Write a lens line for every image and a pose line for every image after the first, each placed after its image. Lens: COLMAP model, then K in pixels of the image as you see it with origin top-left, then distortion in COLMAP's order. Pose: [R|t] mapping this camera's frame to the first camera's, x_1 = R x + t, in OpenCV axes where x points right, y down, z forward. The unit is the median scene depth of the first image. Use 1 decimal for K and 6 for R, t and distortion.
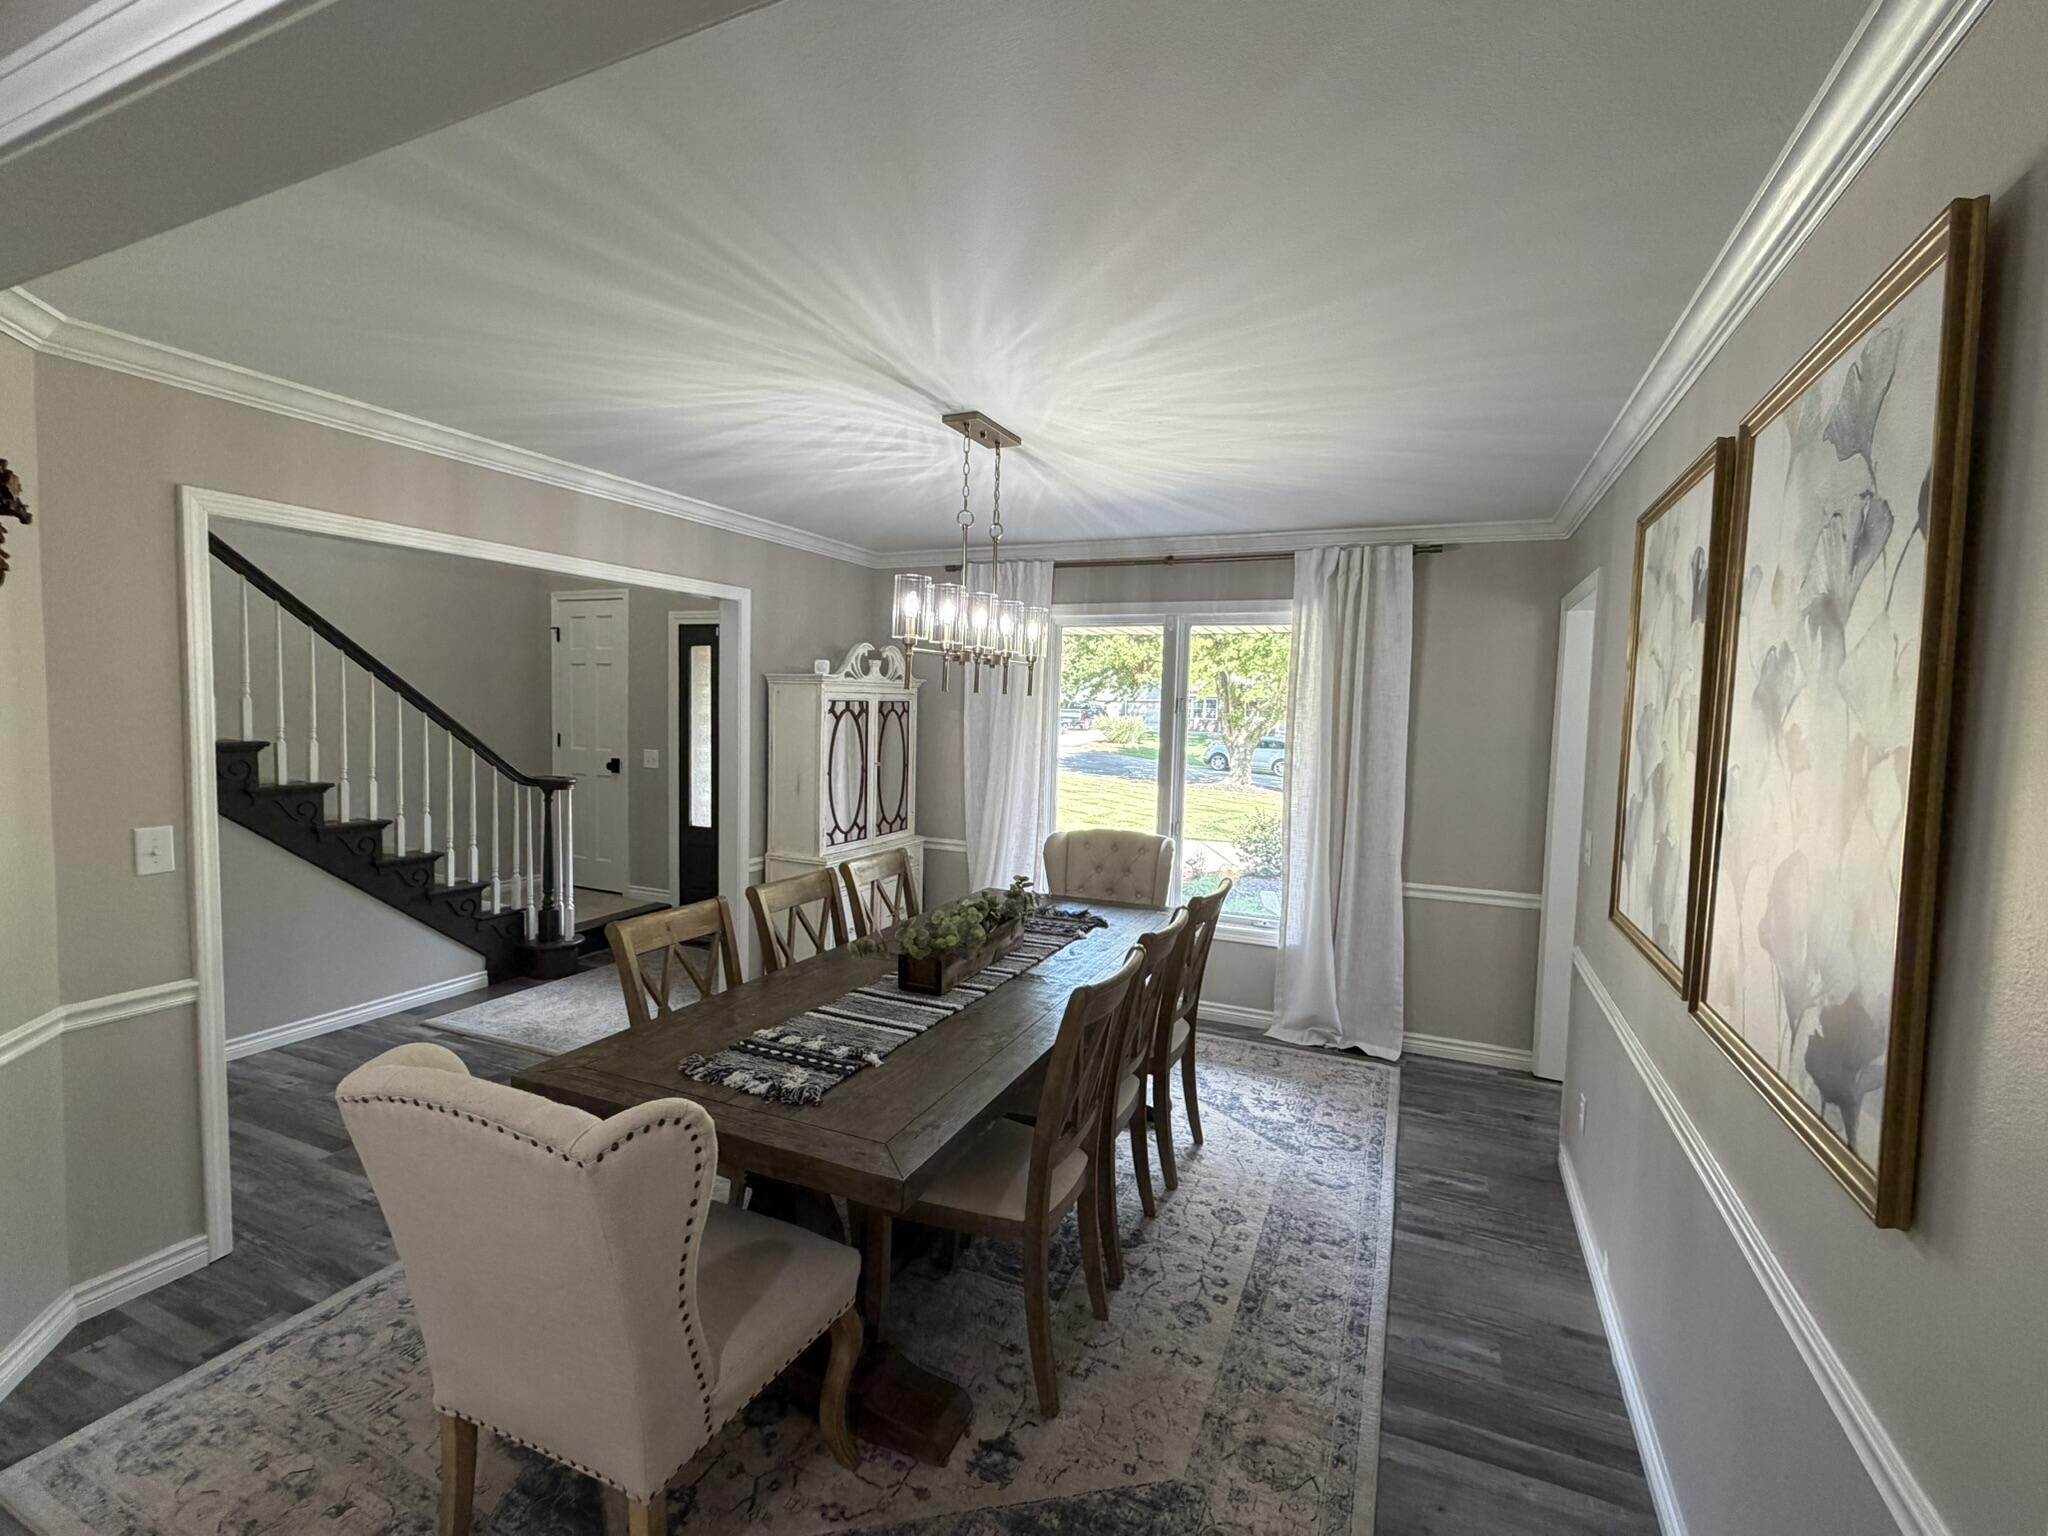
lens RADIAL K [[894.1, 0, 987.4], [0, 894.1, 771.0], [0, 0, 1]] dist [-0.000175, -0.000045]
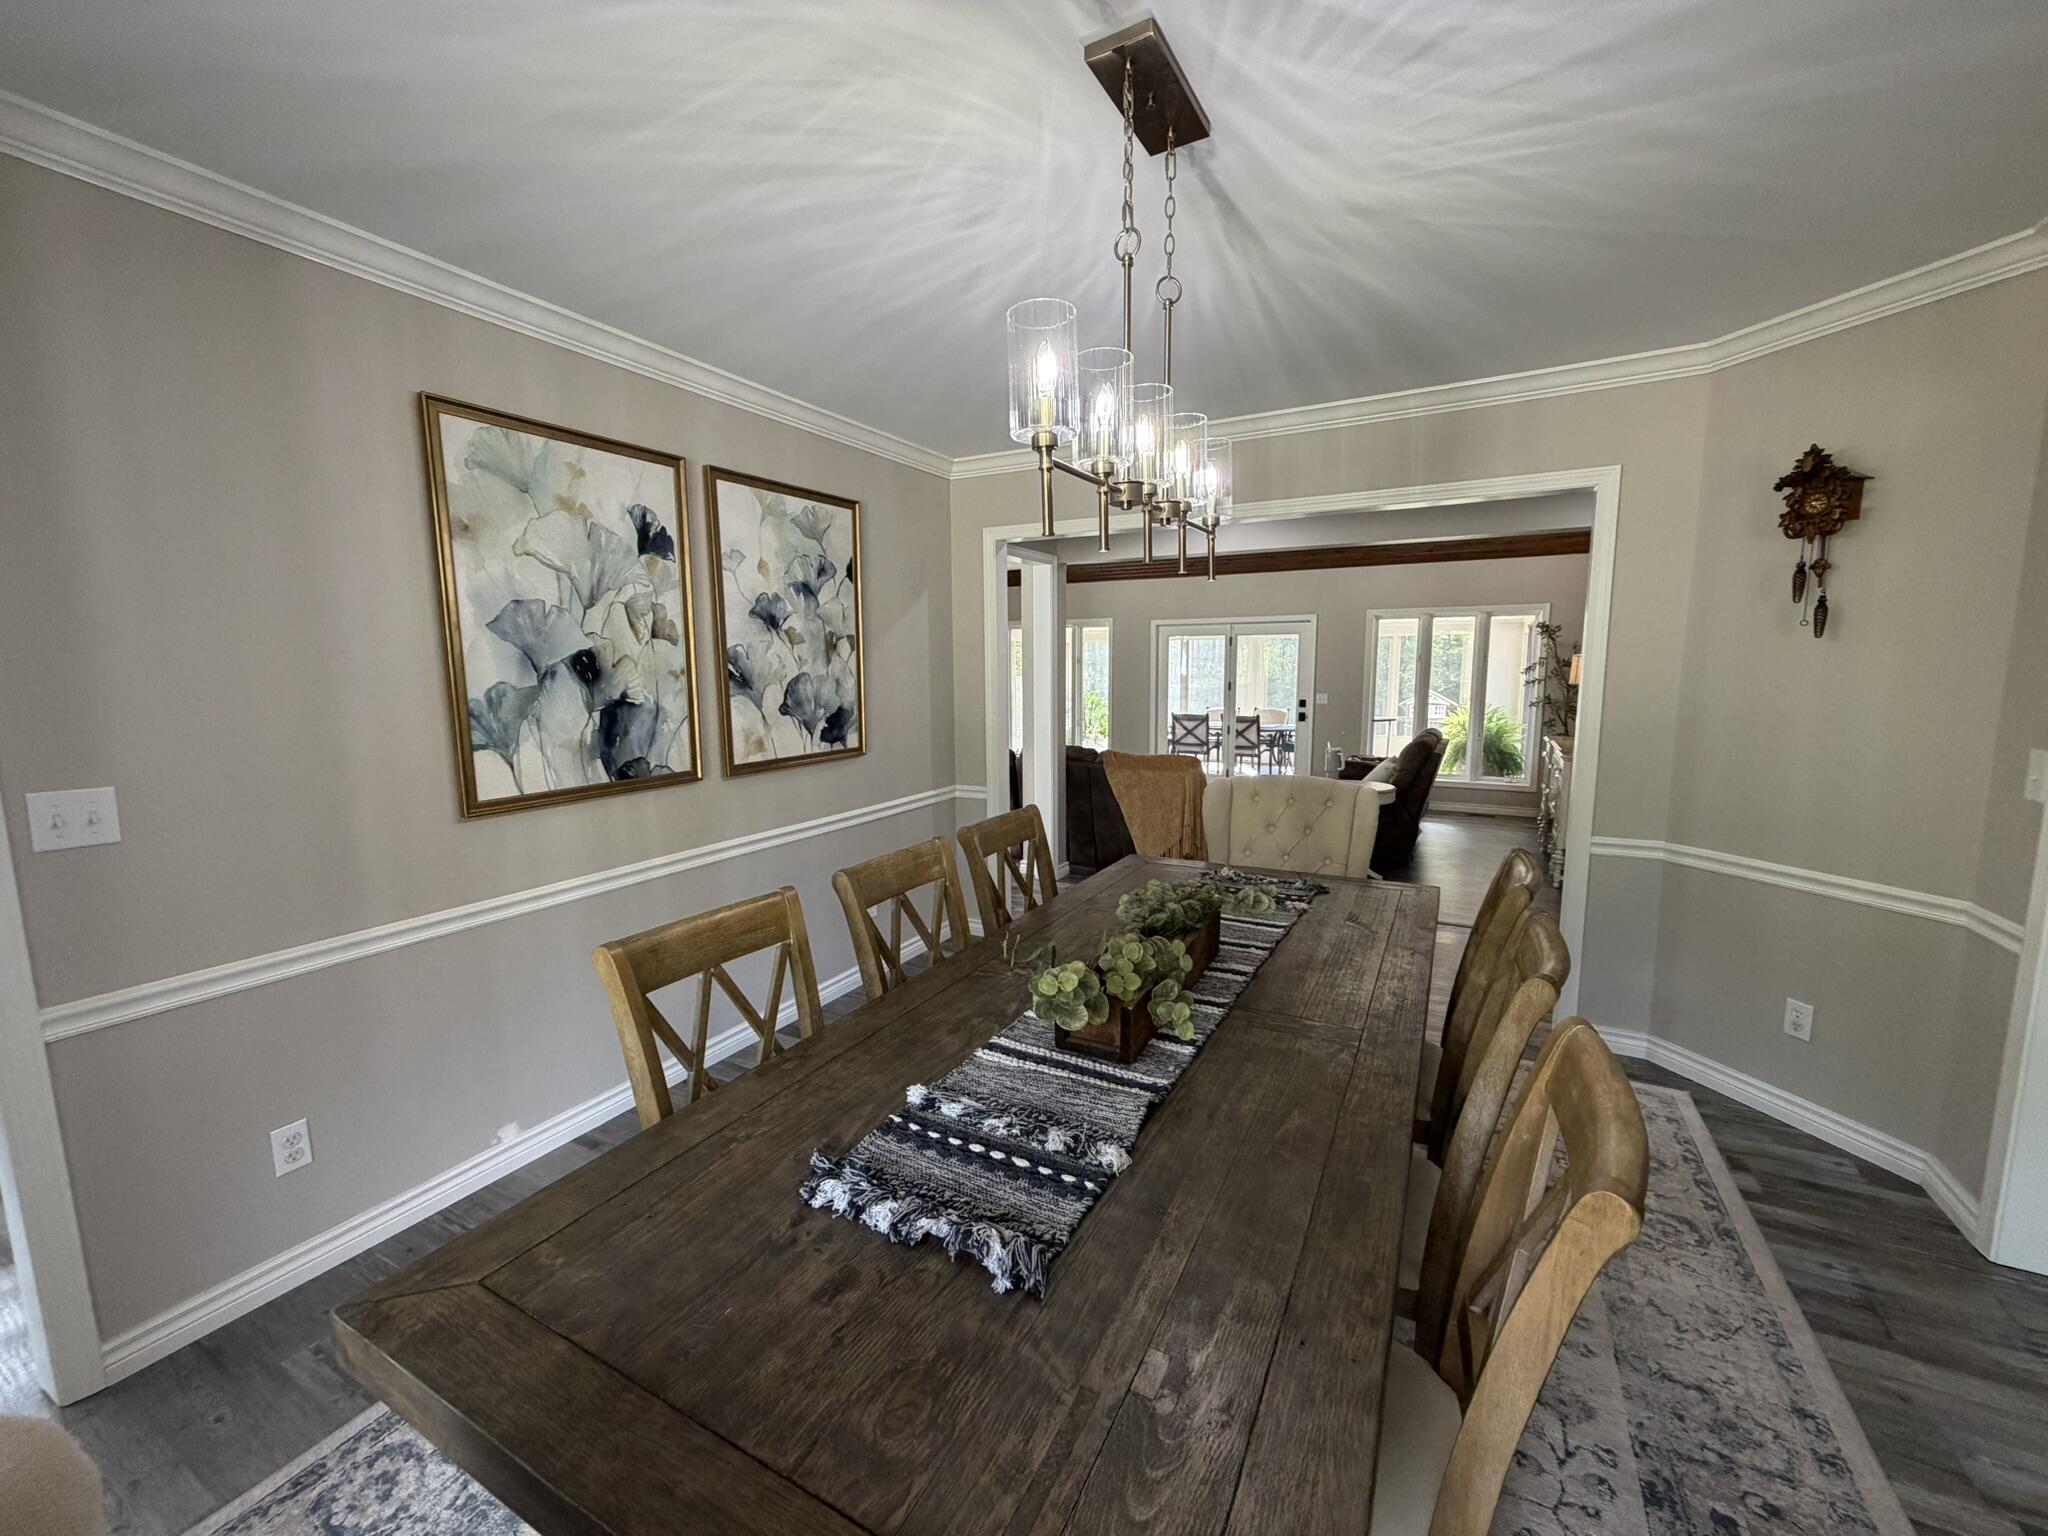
lens RADIAL K [[826.8, 0, 1014.3], [0, 826.8, 772.4], [0, 0, 1]] dist [-0.002017, -0.000173]
pose [[-0.998463, -0.020541, 0.051480, 0.051657], [-0.009692, 0.979187, 0.202731, -0.068177], [-0.054572, 0.201920, -0.977880, 1.767835]]
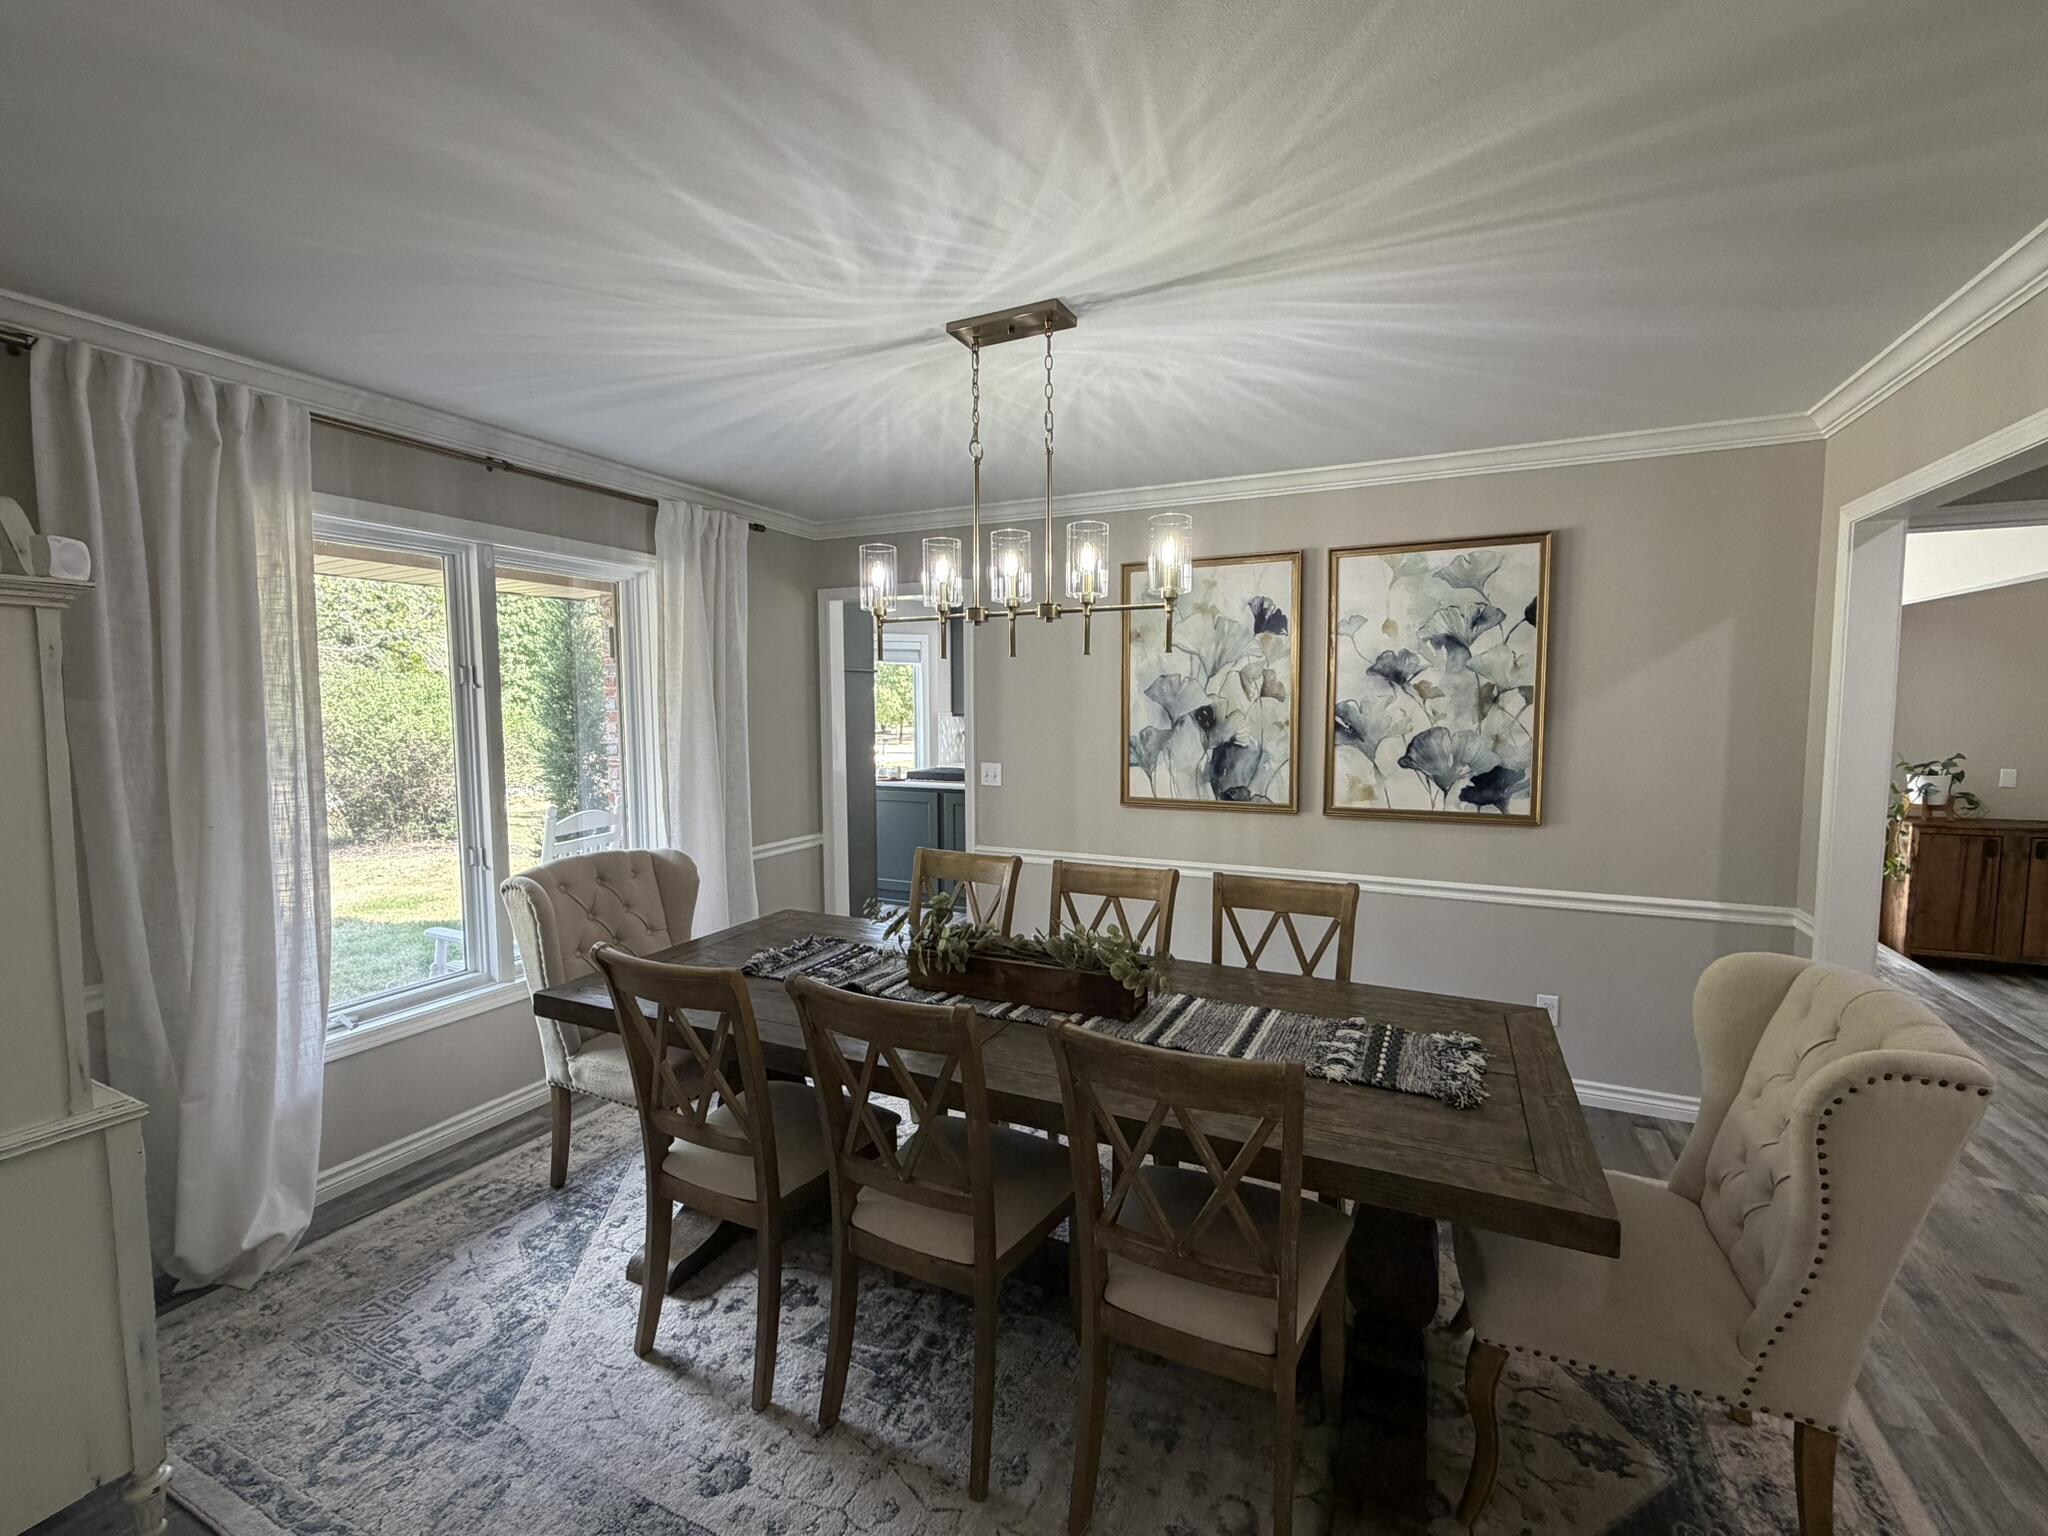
lens RADIAL K [[894.1, 0, 1016.5], [0, 894.1, 765.1], [0, 0, 1]] dist [-0.000175, -0.000045]
pose [[0.015388, -0.092648, 0.995580, -0.914851], [0.074401, 0.993044, 0.091262, -0.070087], [-0.997110, 0.072668, 0.022174, 1.105799]]
